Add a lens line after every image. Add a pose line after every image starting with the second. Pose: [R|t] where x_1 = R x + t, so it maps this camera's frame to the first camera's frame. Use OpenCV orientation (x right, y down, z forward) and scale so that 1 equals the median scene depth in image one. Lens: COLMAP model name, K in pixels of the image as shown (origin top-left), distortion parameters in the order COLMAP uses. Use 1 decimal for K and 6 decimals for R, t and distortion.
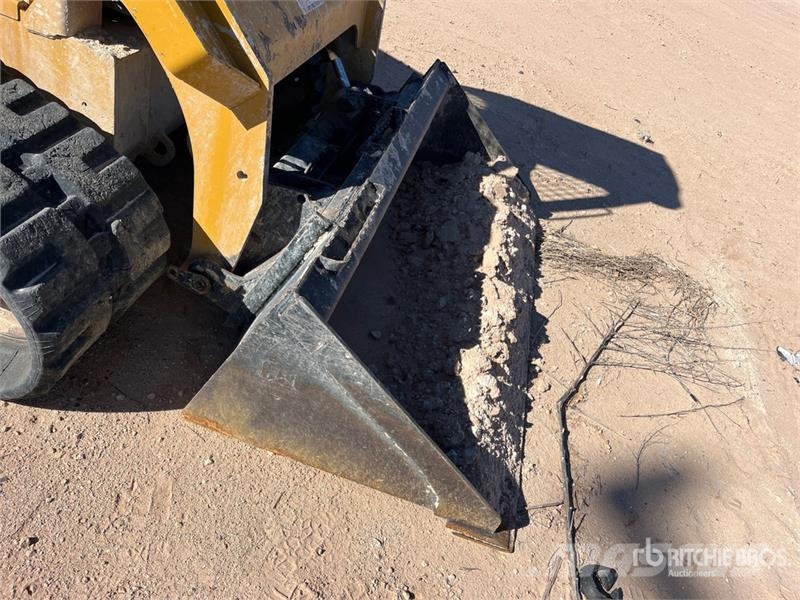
lens RADIAL K [[607.5, 0, 398.6], [0, 607.5, 304.9], [0, 0, 1]] dist [0.031850, -0.034929]
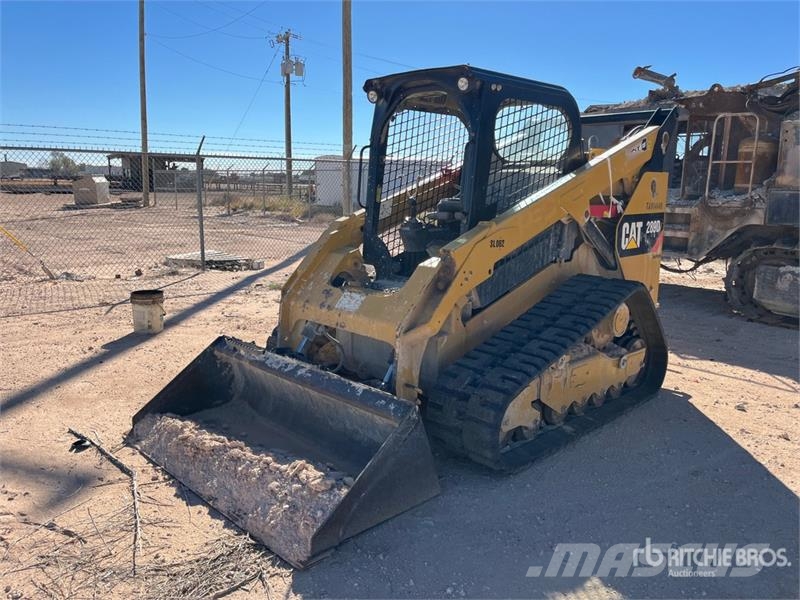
lens RADIAL K [[607.5, 0, 401.4], [0, 607.5, 296.7], [0, 0, 1]] dist [0.031850, -0.034929]
pose [[-0.506885, -0.144194, -0.849868, 1.739510], [-0.669079, 0.687438, 0.282422, -1.388931], [0.543509, 0.711784, -0.444929, 2.248468]]
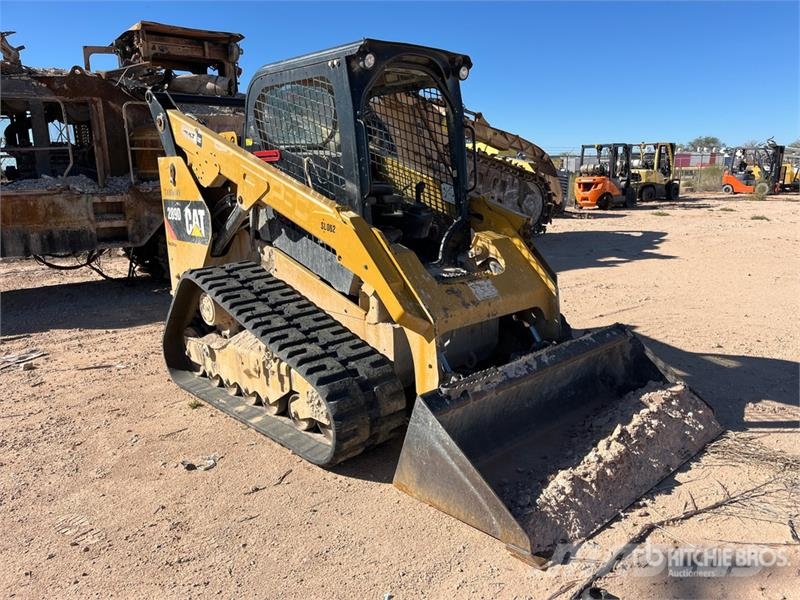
lens RADIAL K [[607.5, 0, 399.4], [0, 607.5, 306.4], [0, 0, 1]] dist [0.031850, -0.034929]
pose [[0.780162, -0.182177, -0.598463, 0.926811], [-0.160725, 0.866173, -0.473193, 0.601951], [0.604578, 0.465355, 0.646475, -0.519612]]
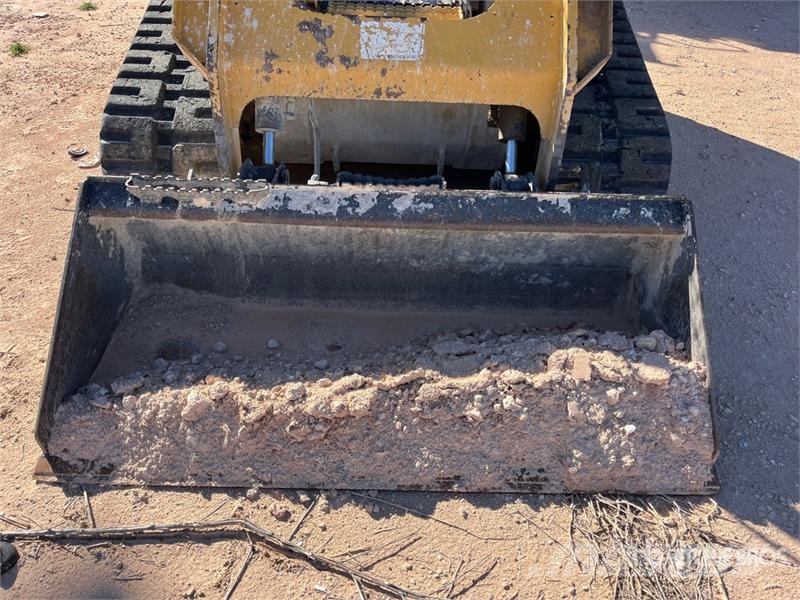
lens RADIAL K [[607.5, 0, 405.2], [0, 607.5, 308.0], [0, 0, 1]] dist [0.031850, -0.034929]
pose [[0.228629, 0.389297, -0.892287, 1.133131], [-0.602004, 0.776843, 0.184680, -0.400764], [0.765062, 0.494937, 0.411968, 0.885111]]
